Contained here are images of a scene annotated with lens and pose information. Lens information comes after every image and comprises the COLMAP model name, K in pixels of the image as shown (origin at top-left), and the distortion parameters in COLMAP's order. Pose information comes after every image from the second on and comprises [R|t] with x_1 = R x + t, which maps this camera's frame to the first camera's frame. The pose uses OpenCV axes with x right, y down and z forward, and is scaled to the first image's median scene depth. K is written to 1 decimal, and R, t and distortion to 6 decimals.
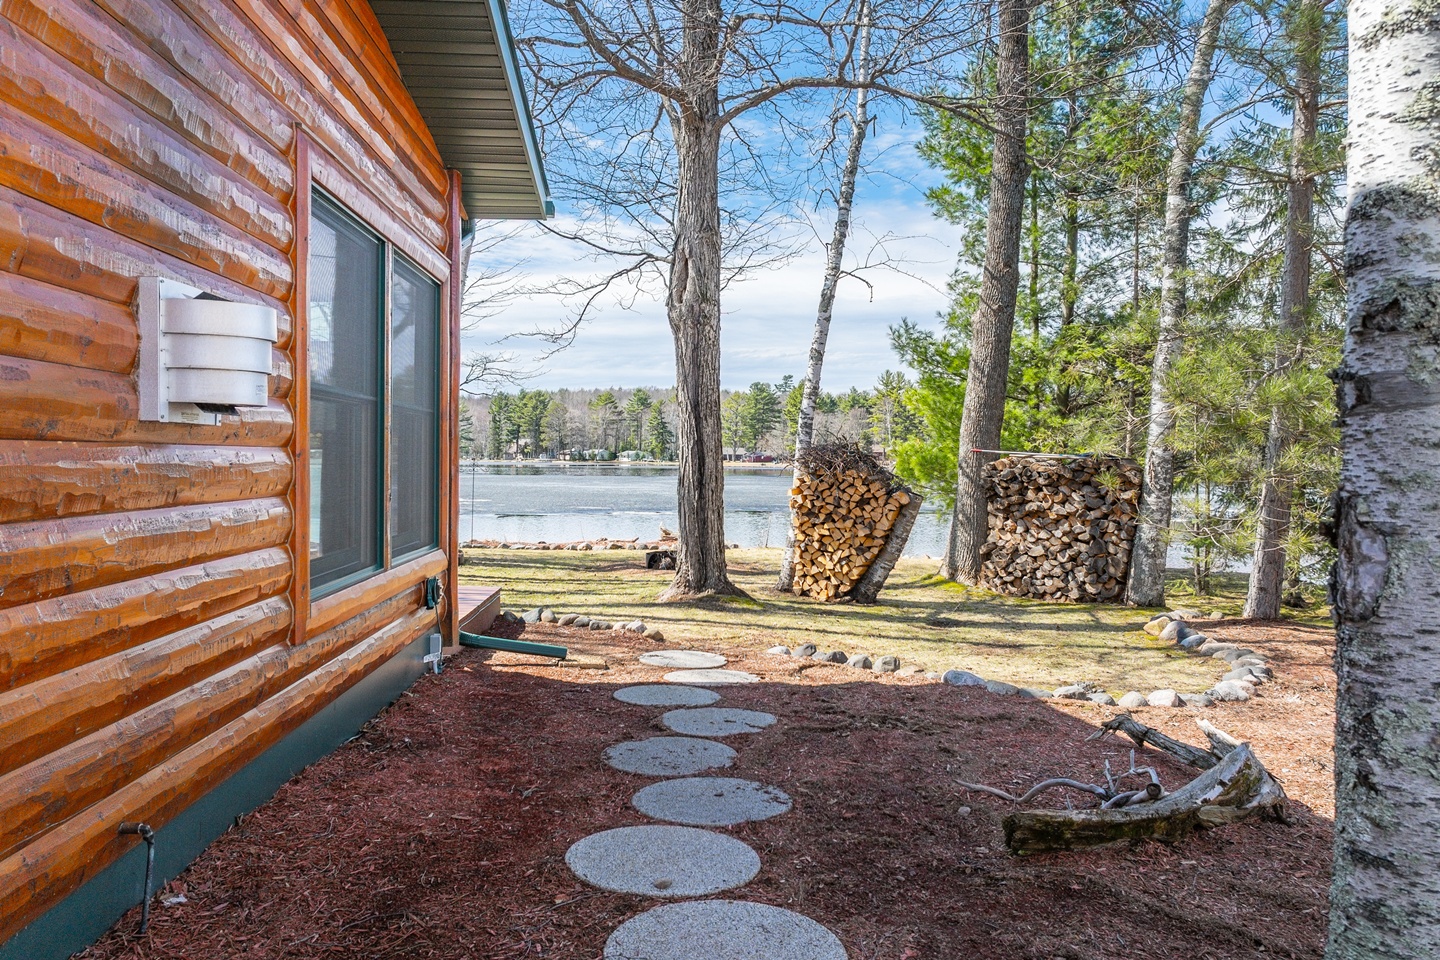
lens RADIAL K [[1025.1, 0, 721.4], [0, 1025.1, 472.9], [0, 0, 1]] dist [-0.034701, 0.021946]
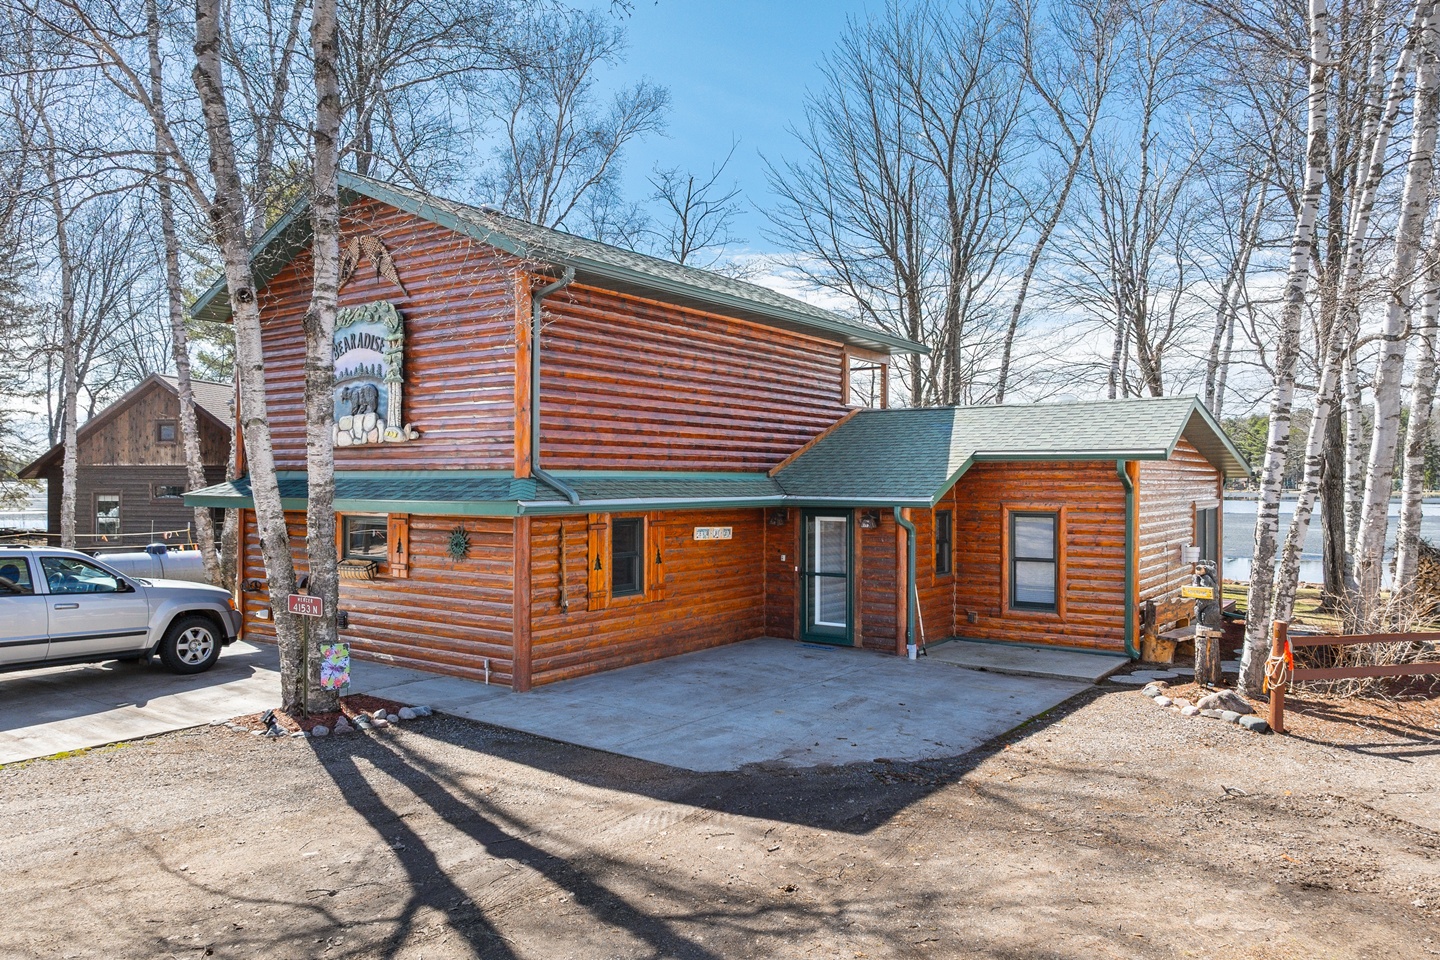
lens RADIAL K [[1025.1, 0, 715.1], [0, 1025.1, 480.4], [0, 0, 1]] dist [-0.034701, 0.021946]
pose [[0.775277, -0.006978, -0.631583, 0.287614], [-0.004152, 0.999861, -0.016144, -0.105611], [0.631608, 0.015139, 0.775140, -1.339312]]
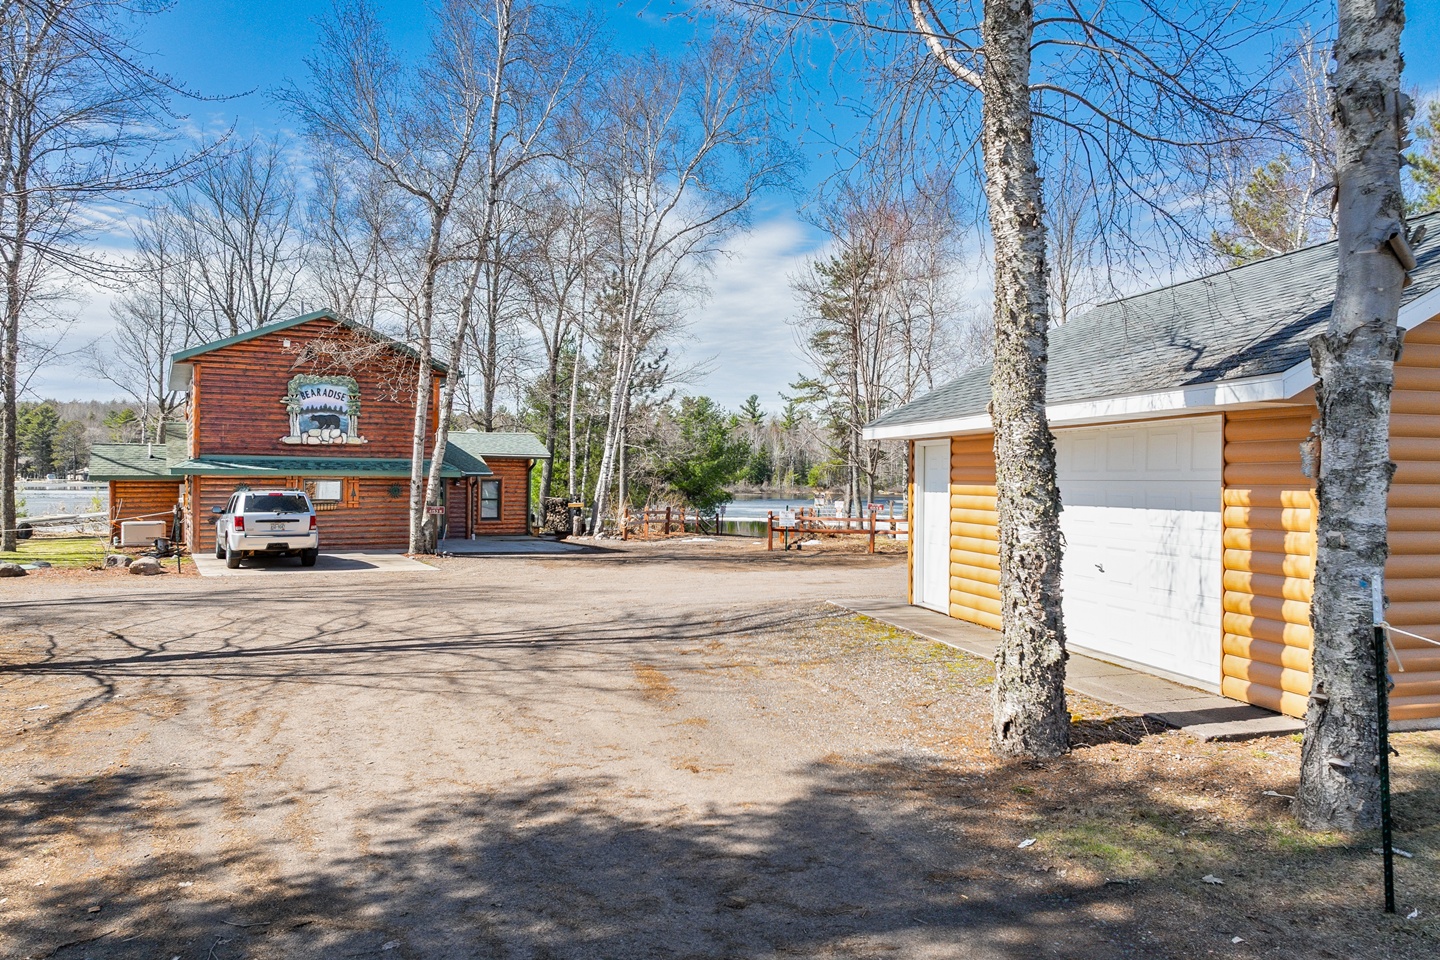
lens RADIAL K [[1025.1, 0, 734.5], [0, 1025.1, 465.4], [0, 0, 1]] dist [-0.034701, 0.021946]
pose [[0.892491, 0.006517, 0.451017, -0.993524], [0.004472, 0.999719, -0.023293, -0.054193], [-0.451042, 0.022806, 0.892211, -3.243266]]
